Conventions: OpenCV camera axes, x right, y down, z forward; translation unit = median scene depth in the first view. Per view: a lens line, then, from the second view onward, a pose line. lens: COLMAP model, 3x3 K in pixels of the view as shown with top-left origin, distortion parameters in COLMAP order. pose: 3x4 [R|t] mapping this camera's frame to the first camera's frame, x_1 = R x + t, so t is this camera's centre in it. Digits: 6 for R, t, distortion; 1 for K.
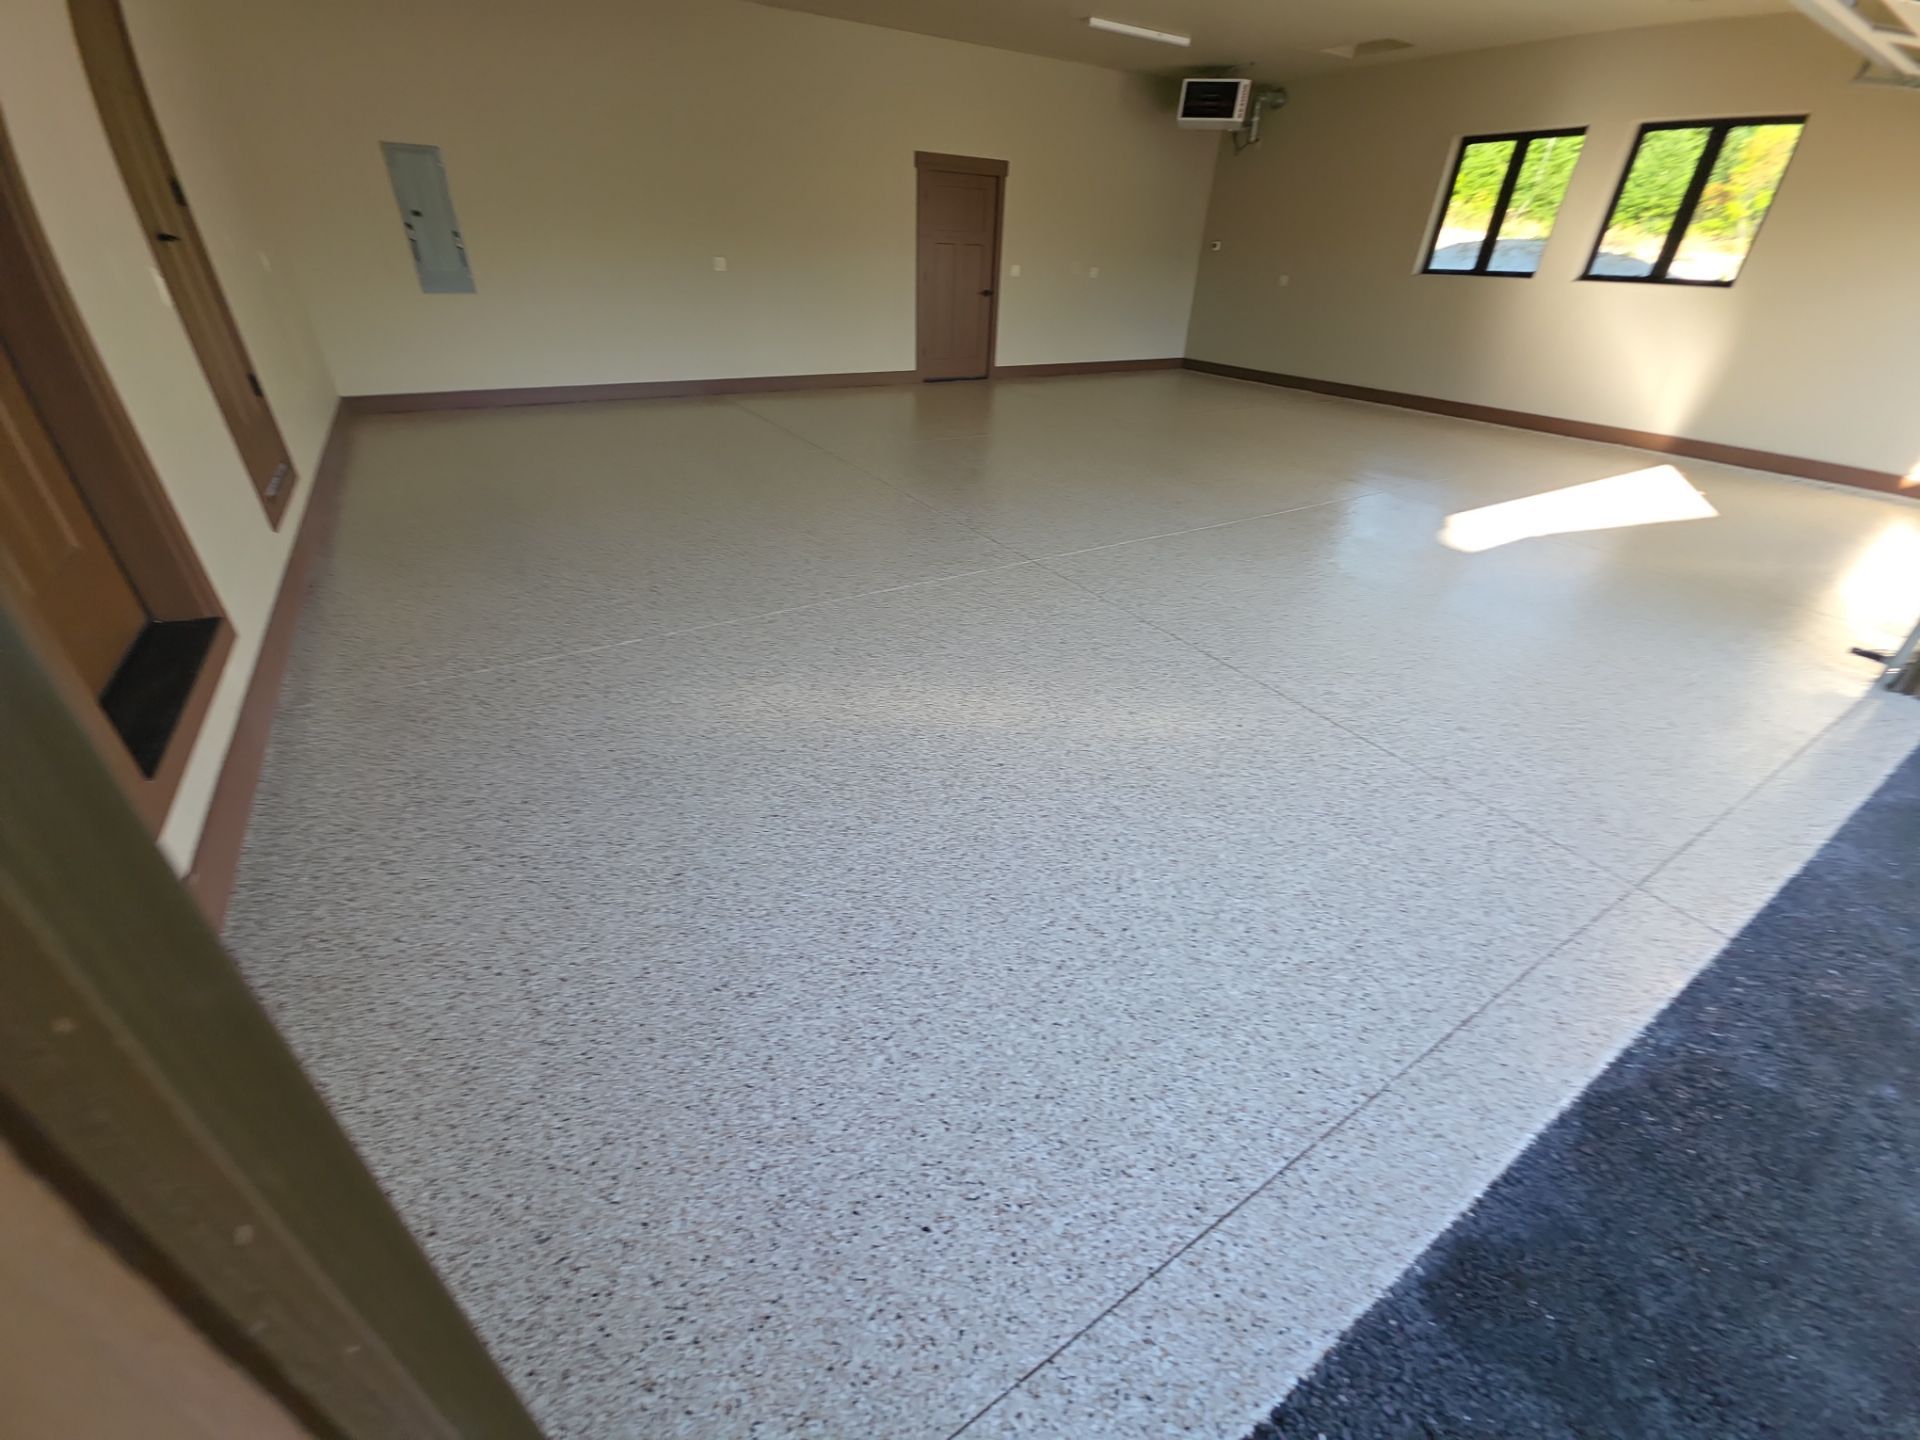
lens RADIAL K [[761.9, 0, 954.2], [0, 761.9, 715.0], [0, 0, 1]] dist [0.013145, -0.008254]
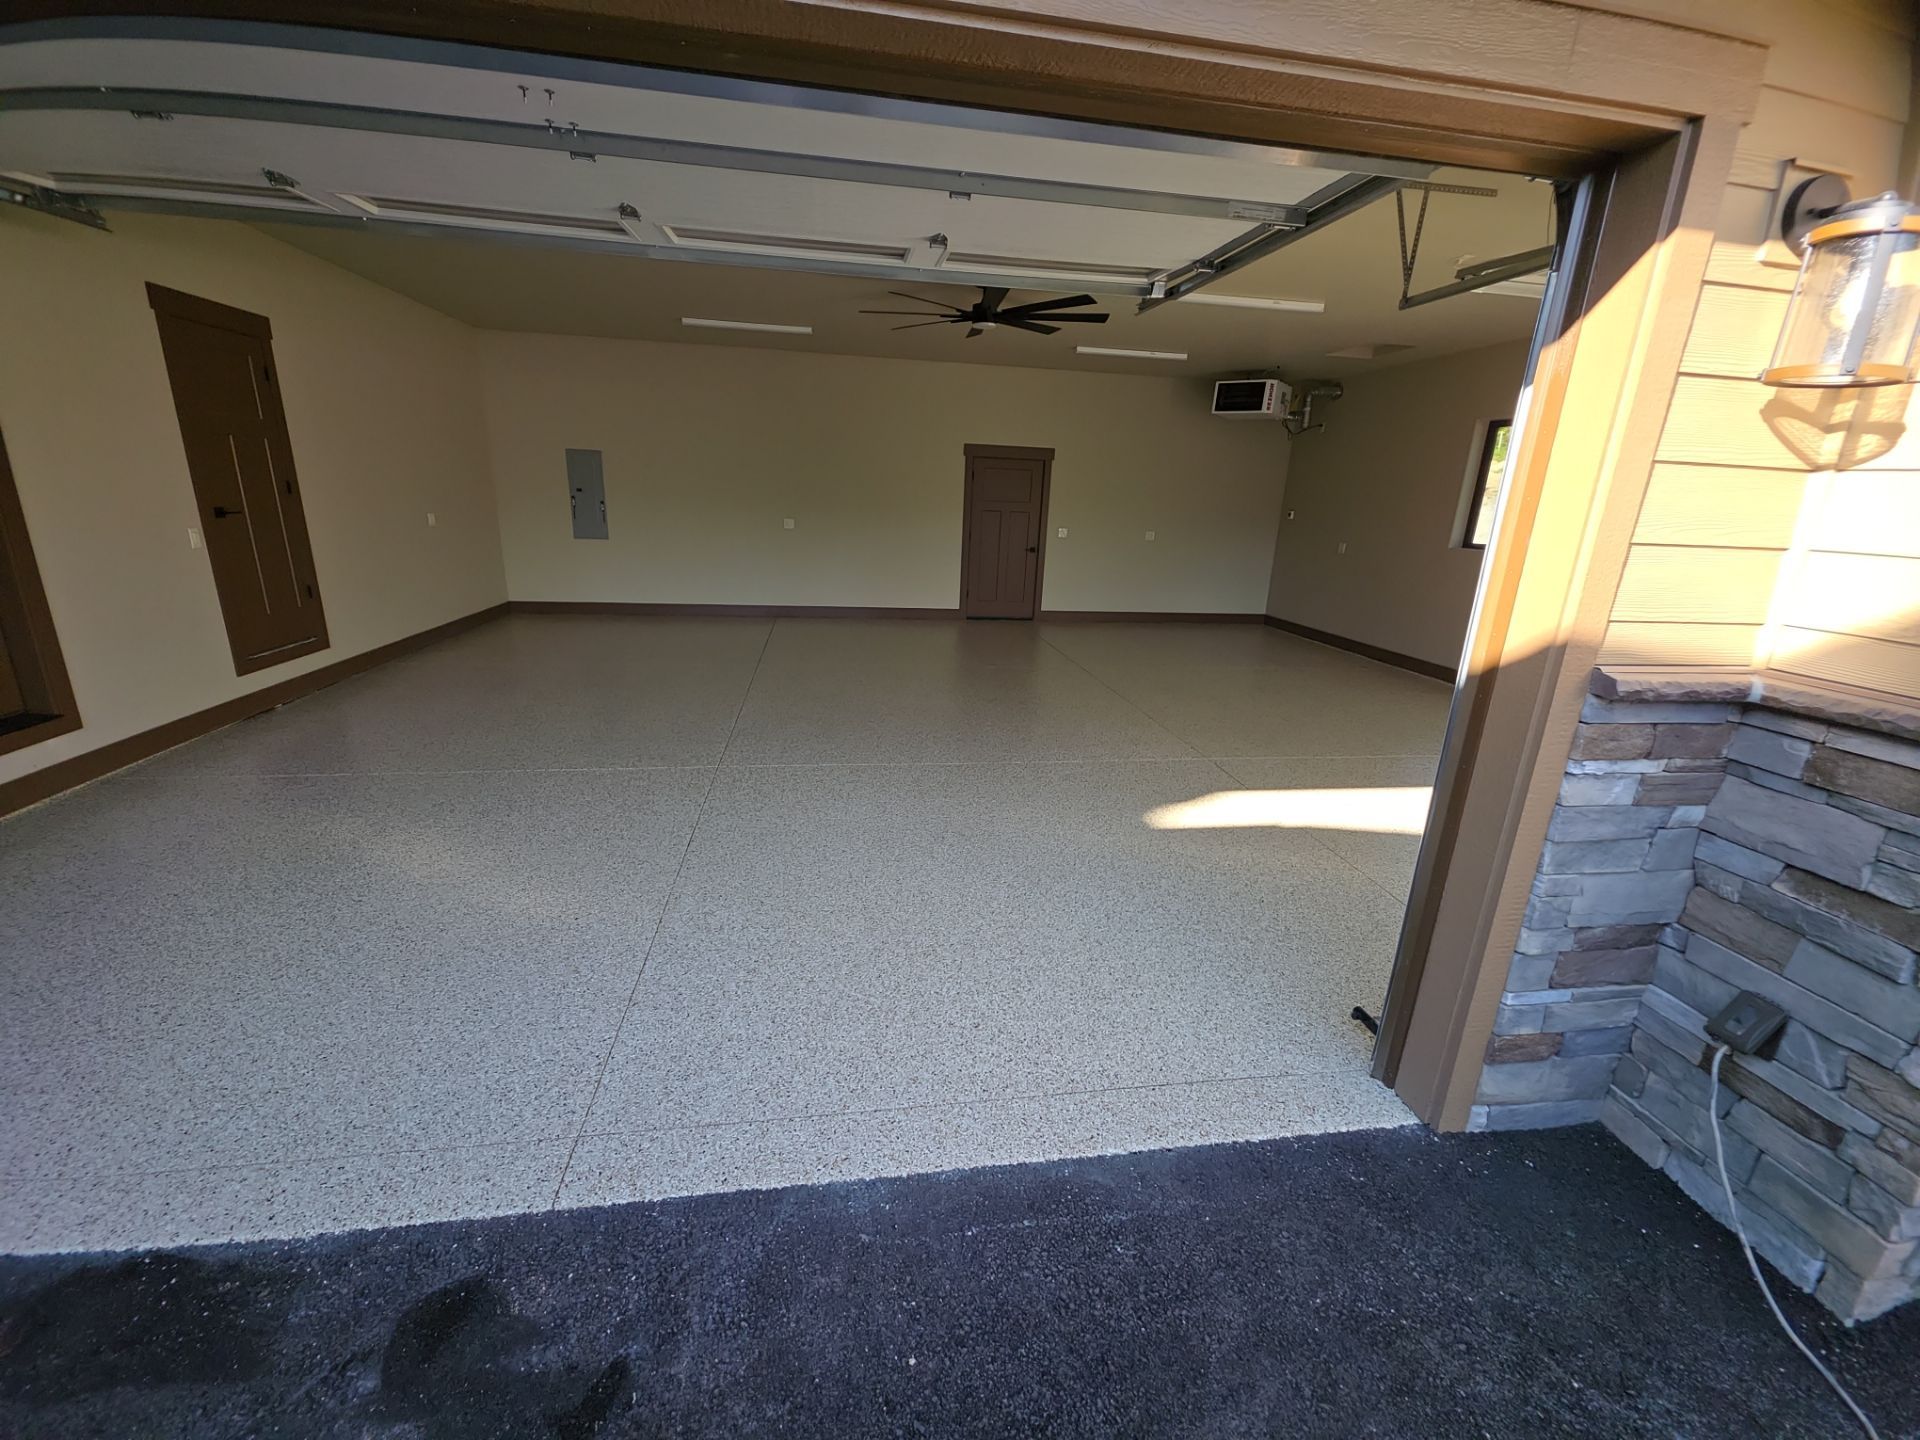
lens RADIAL K [[761.9, 0, 954.2], [0, 761.9, 715.0], [0, 0, 1]] dist [0.013145, -0.008254]
pose [[0.921924, 0.113687, -0.370311, 1.440030], [-0.210600, 0.949442, -0.232824, -0.142292], [0.325120, 0.292633, 0.899257, 0.105029]]
